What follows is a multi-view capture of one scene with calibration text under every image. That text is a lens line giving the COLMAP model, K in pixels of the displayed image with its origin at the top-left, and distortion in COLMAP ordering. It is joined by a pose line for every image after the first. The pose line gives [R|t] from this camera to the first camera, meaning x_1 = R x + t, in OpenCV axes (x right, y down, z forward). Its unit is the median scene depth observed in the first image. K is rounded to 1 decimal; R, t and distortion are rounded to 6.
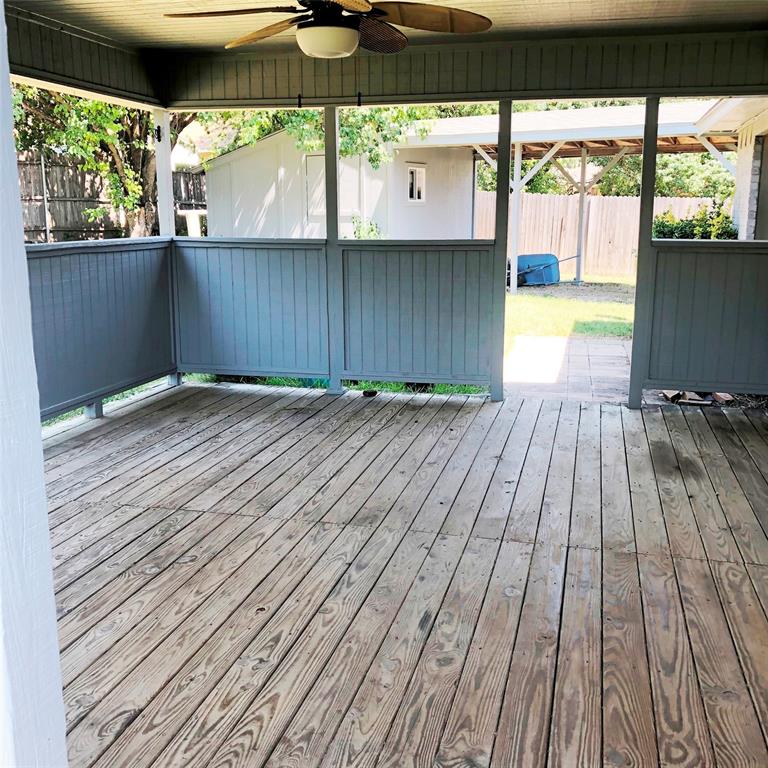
lens RADIAL K [[860.8, 0, 384.0], [0, 860.8, 384.0], [0, 0, 1]] dist [0.139054, -0.404979]
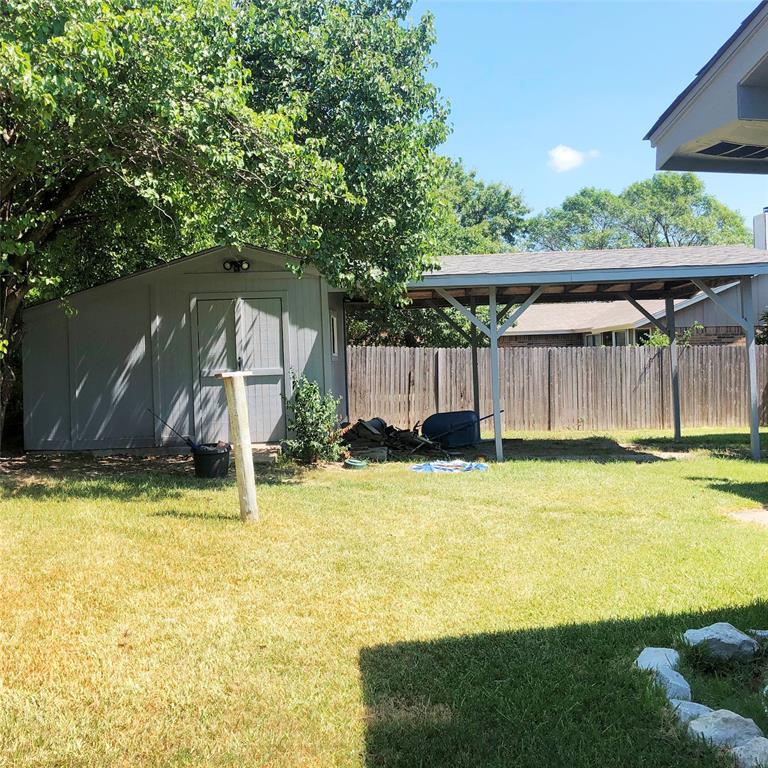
lens RADIAL K [[840.4, 0, 382.5], [0, 840.4, 367.9], [0, 0, 1]] dist [0.121679, -0.262518]
pose [[0.869554, -0.026622, 0.493120, -0.292447], [0.122114, 0.979128, -0.162472, -0.062172], [-0.478502, 0.201495, 0.854655, 0.289919]]
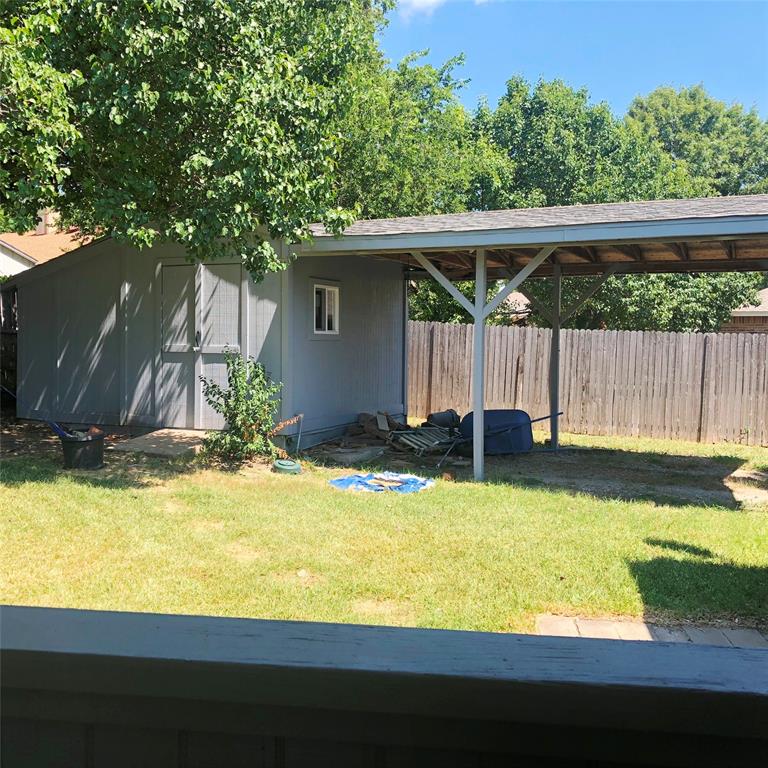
lens RADIAL K [[840.4, 0, 382.5], [0, 840.4, 367.9], [0, 0, 1]] dist [0.121679, -0.262518]
pose [[0.994613, 0.009525, 0.103223, 0.012504], [0.007015, 0.987302, -0.158699, -0.074073], [-0.103424, 0.158569, 0.981916, 0.329528]]
